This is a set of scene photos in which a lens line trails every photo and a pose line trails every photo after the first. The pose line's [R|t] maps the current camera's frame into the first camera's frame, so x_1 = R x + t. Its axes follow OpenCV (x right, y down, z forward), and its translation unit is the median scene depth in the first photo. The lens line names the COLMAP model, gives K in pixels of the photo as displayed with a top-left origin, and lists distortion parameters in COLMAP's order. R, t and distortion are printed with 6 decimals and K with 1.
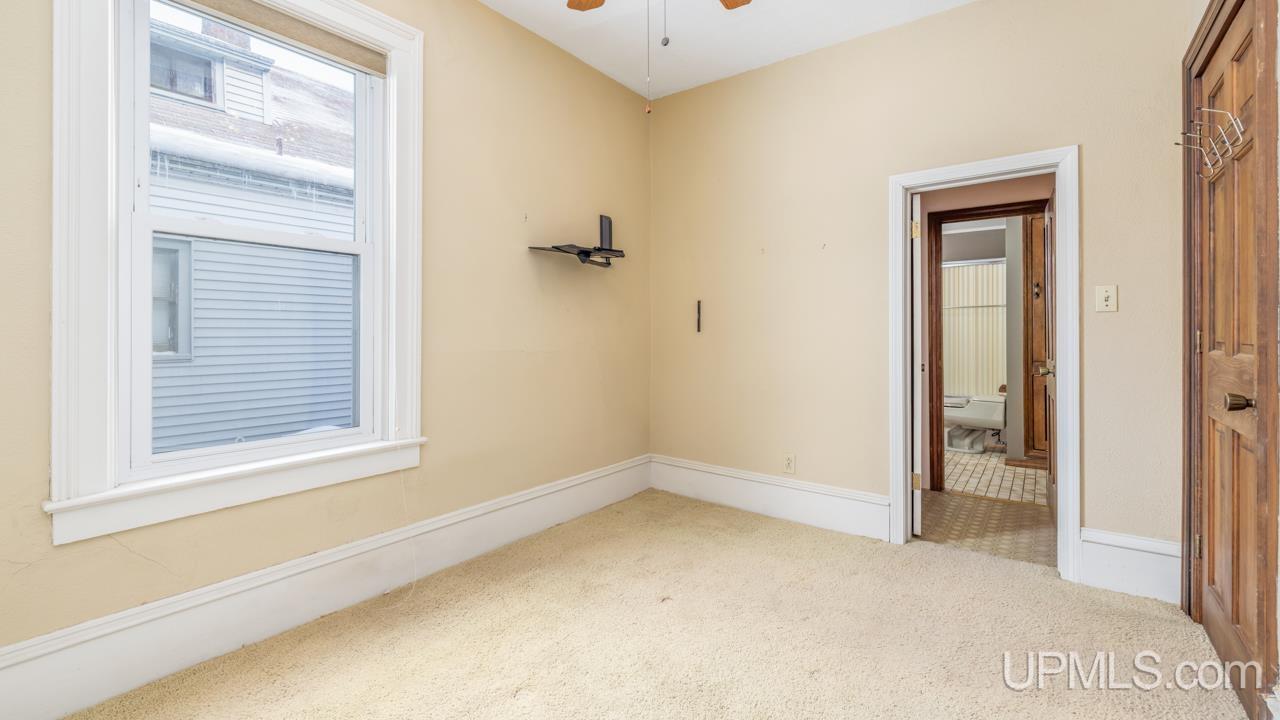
lens RADIAL K [[540.6, 0, 633.7], [0, 540.6, 326.0], [0, 0, 1]] dist [0.000145, 0.000025]
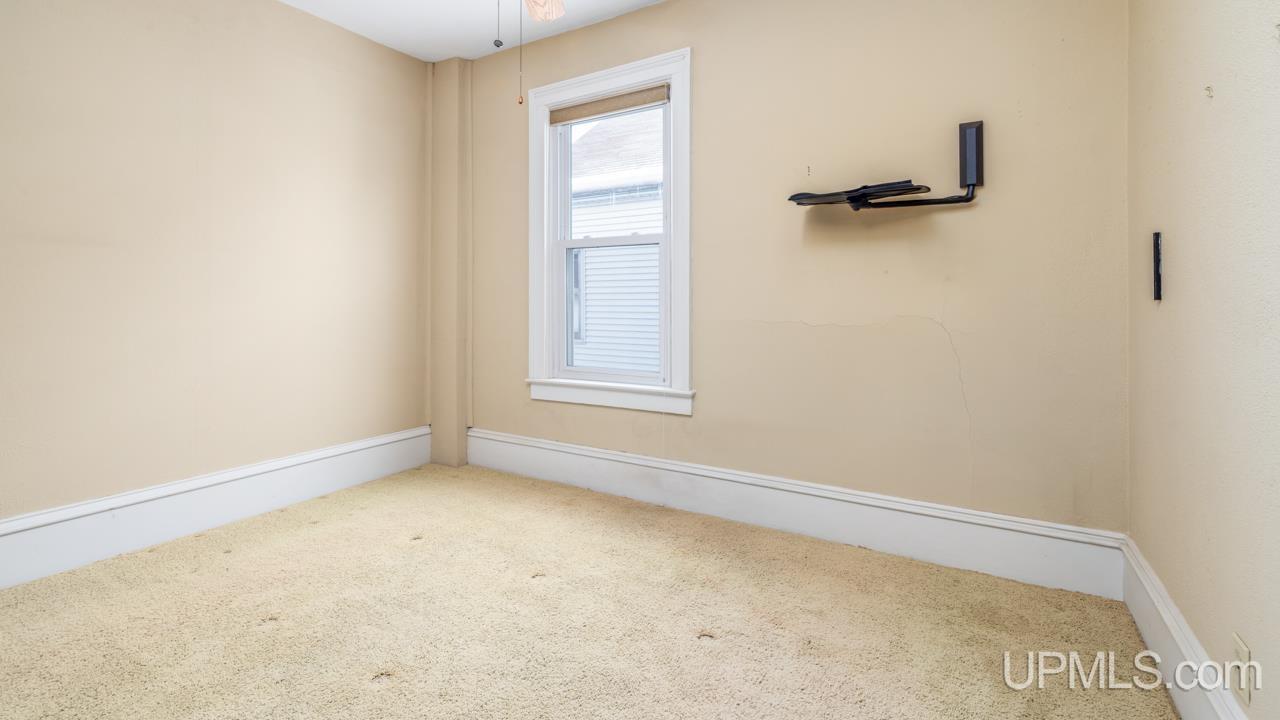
lens RADIAL K [[556.0, 0, 640.4], [0, 556.0, 303.1], [0, 0, 1]] dist [0.000213, -0.000023]
pose [[0.124309, -0.007471, -0.992215, 0.796885], [0.002797, 0.999970, -0.007179, 0.023019], [0.992240, -0.001883, 0.124326, 0.744626]]
